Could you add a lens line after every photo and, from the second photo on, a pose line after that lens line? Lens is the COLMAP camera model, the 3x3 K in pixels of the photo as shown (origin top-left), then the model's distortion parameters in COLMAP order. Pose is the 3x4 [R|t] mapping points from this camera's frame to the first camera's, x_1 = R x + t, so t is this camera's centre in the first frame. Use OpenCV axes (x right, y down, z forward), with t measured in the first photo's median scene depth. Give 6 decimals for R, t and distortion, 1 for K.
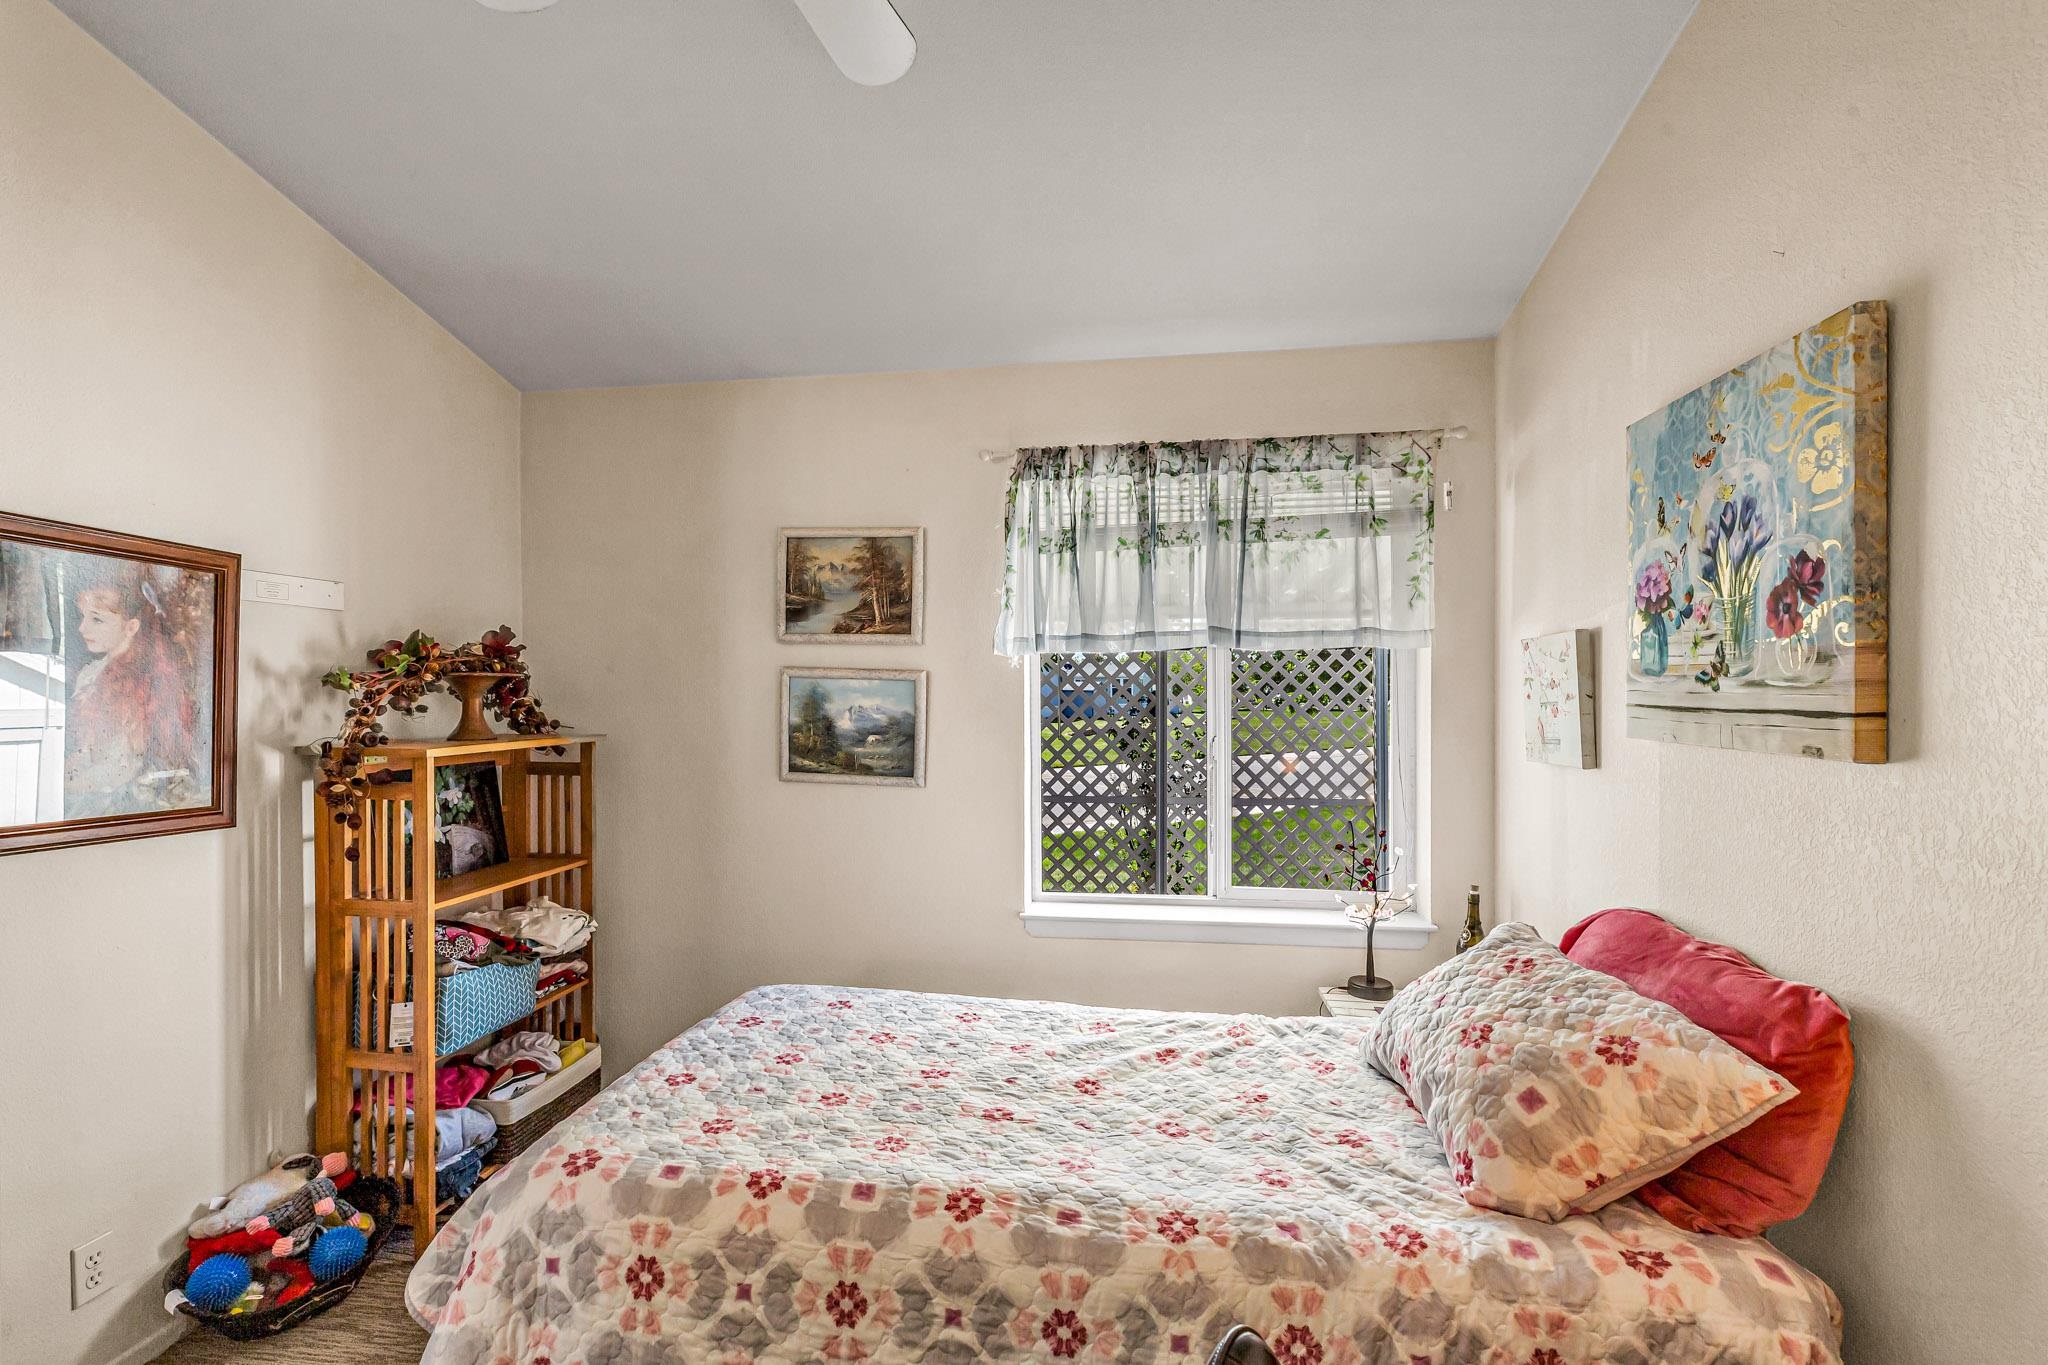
lens RADIAL K [[935.4, 0, 1013.1], [0, 935.4, 705.5], [0, 0, 1]] dist [0.002308, 0.000009]
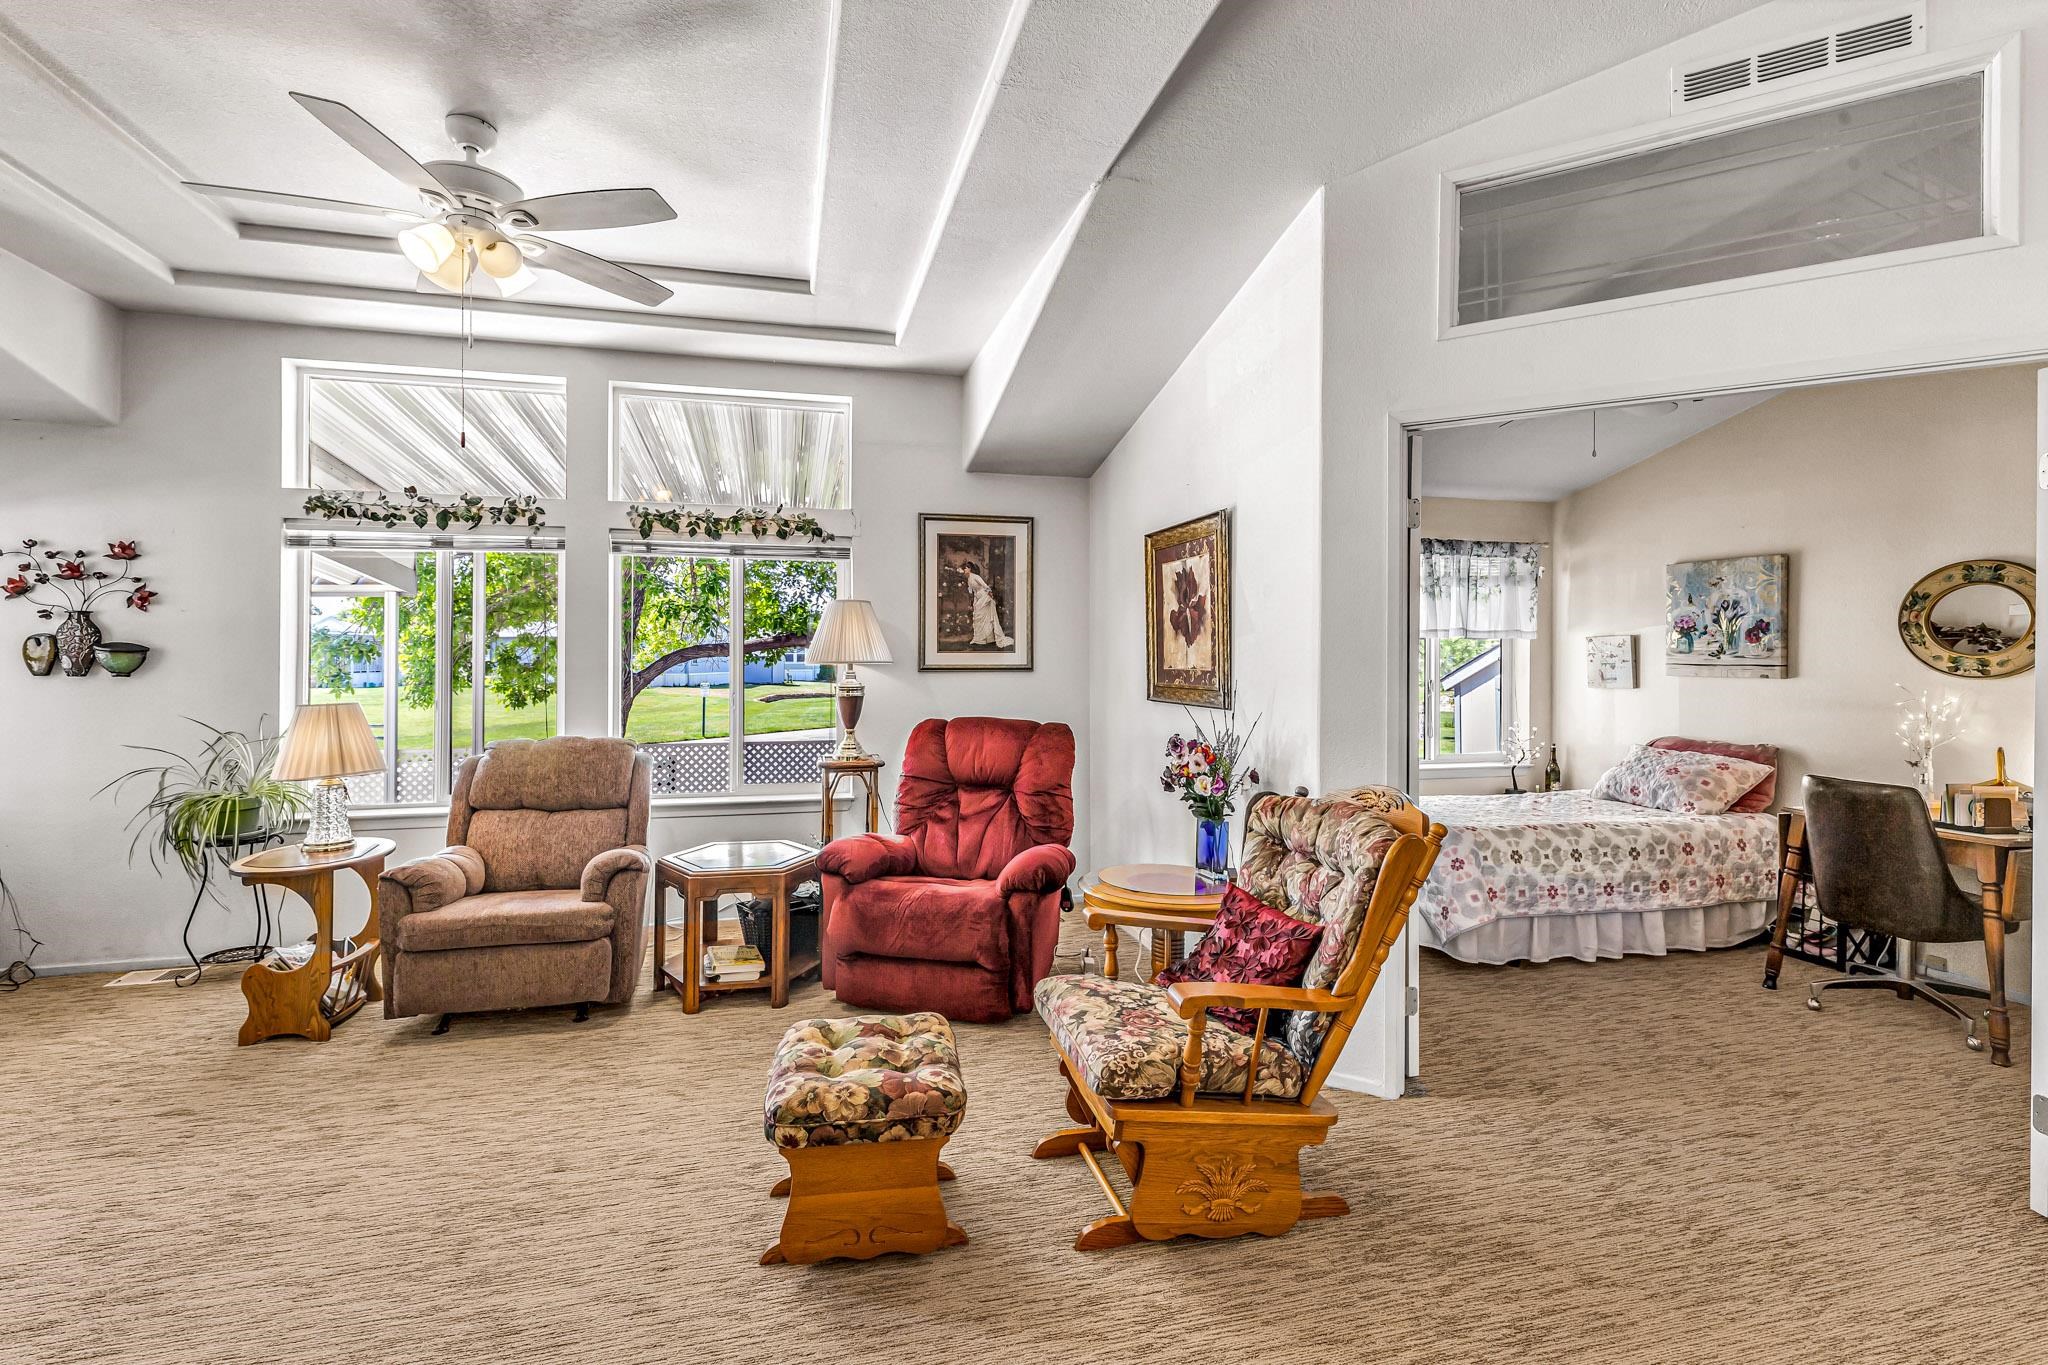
lens RADIAL K [[928.9, 0, 1016.2], [0, 928.9, 659.7], [0, 0, 1]] dist [0.001659, 0.000155]
pose [[0.921070, 0.005688, 0.389355, -2.598603], [-0.000555, 0.999911, -0.013293, 0.029166], [-0.389396, 0.012027, 0.920992, -0.941046]]
